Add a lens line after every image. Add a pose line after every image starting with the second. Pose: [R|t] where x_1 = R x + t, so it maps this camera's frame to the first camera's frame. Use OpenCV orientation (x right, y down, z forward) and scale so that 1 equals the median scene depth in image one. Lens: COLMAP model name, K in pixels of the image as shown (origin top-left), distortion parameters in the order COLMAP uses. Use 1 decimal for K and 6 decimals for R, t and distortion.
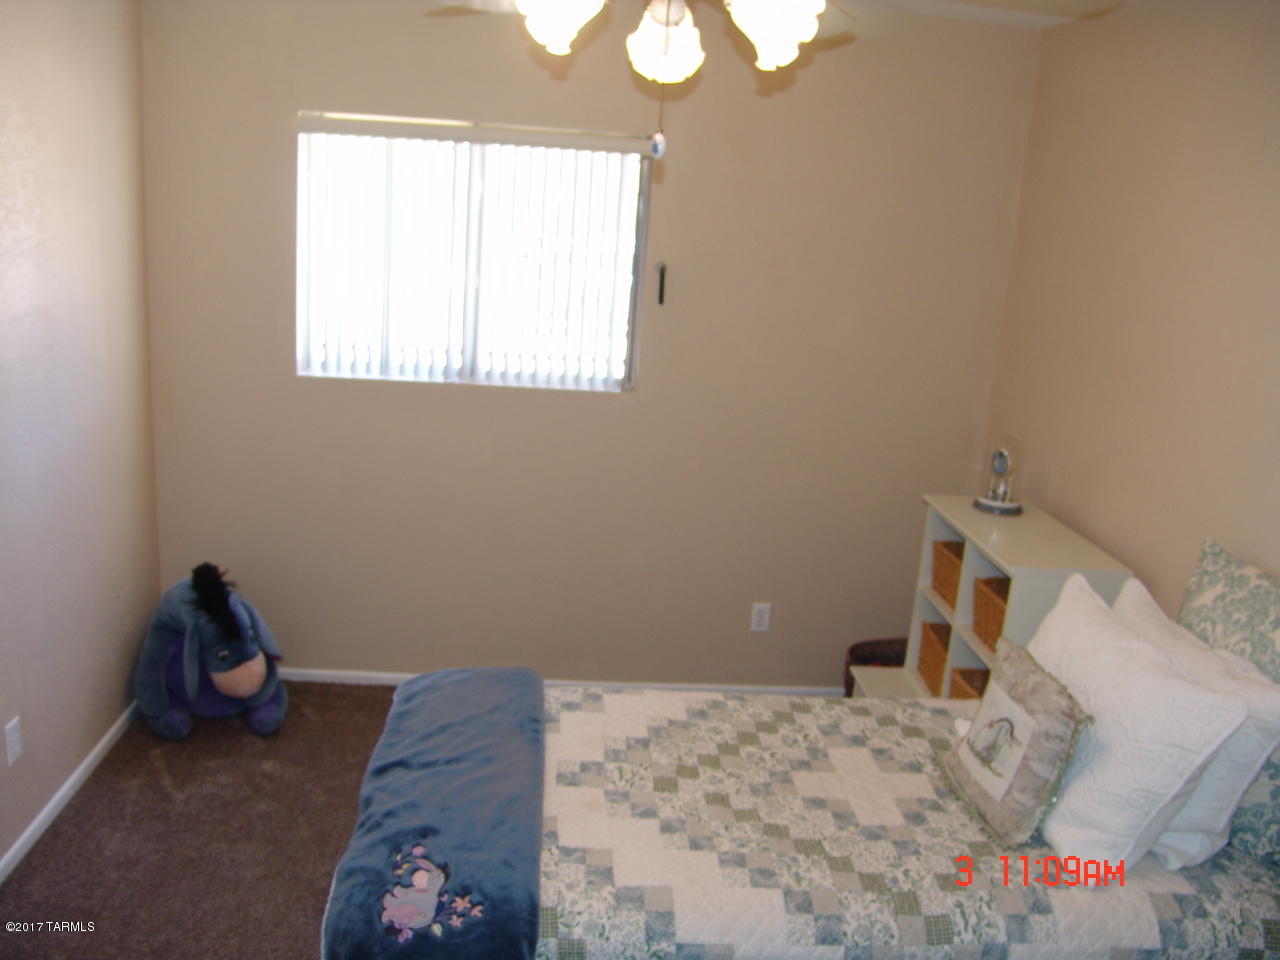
lens RADIAL K [[1068.0, 0, 628.5], [0, 1068.0, 482.3], [0, 0, 1]] dist [-0.161059, 0.147966]
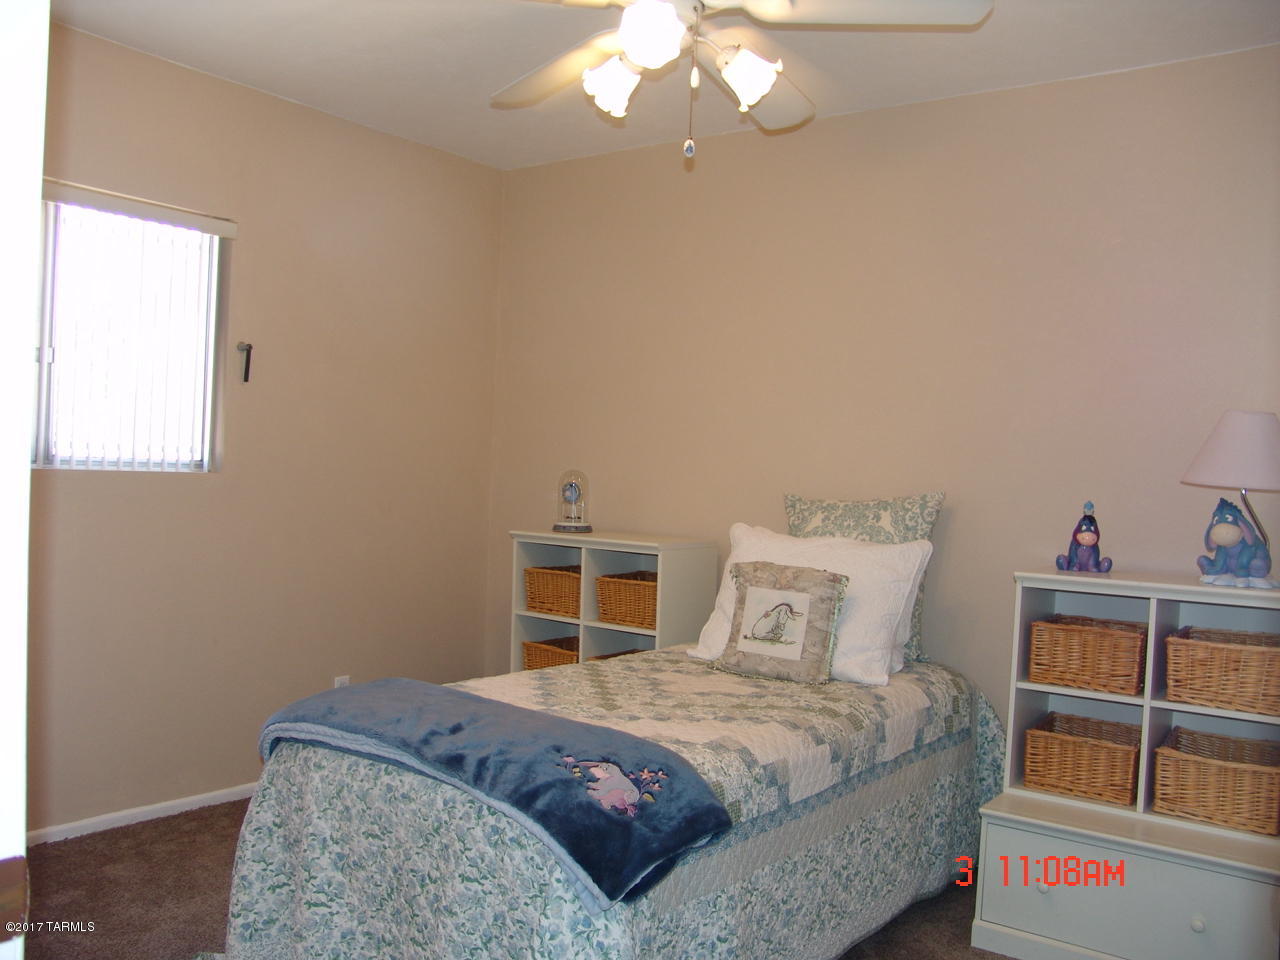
lens RADIAL K [[1068.0, 0, 628.5], [0, 1068.0, 482.3], [0, 0, 1]] dist [-0.161059, 0.147966]
pose [[0.669473, -0.049604, 0.741178, -0.831660], [0.194927, 0.974534, -0.110848, 0.191763], [-0.716805, 0.218685, 0.662093, 0.183121]]
